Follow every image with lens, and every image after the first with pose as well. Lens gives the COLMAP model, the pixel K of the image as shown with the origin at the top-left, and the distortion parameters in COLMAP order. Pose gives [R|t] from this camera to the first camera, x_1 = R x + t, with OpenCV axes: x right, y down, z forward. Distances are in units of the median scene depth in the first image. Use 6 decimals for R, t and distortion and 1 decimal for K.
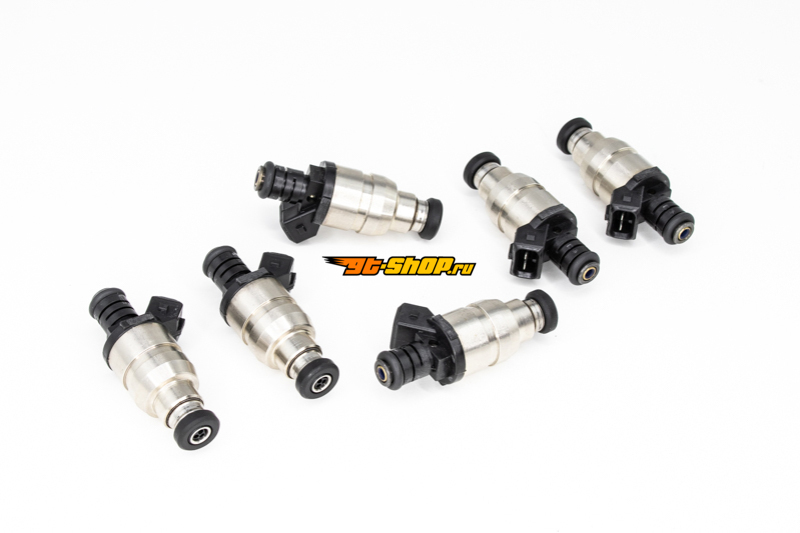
lens RADIAL K [[3455.2, 0, 393.0], [0, 3455.2, 260.5], [0, 0, 1]] dist [-1.717681, 0.000000]
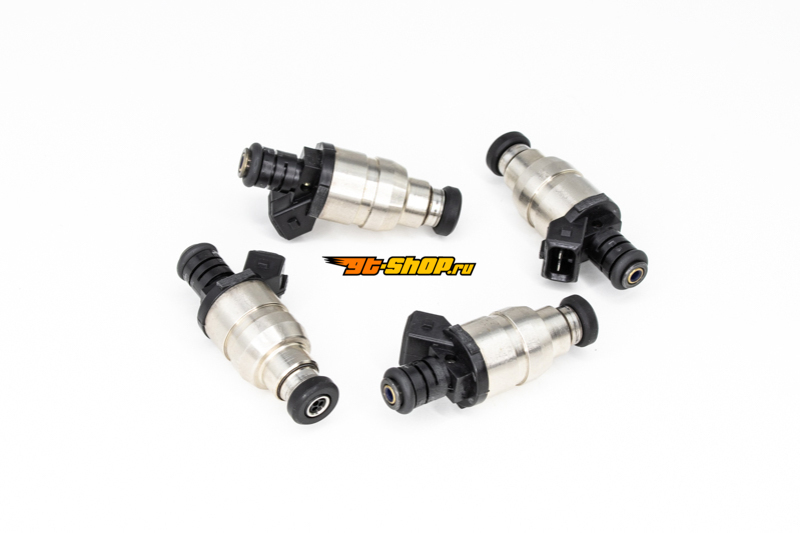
lens RADIAL K [[3455.2, 0, 400.3], [0, 3455.2, 264.8], [0, 0, 1]] dist [-1.717681, 0.000000]
pose [[0.999979, -0.000241, 0.006493, -0.006069], [0.000228, 0.999998, 0.001950, -0.000575], [-0.006494, -0.001949, 0.999977, 0.157504]]
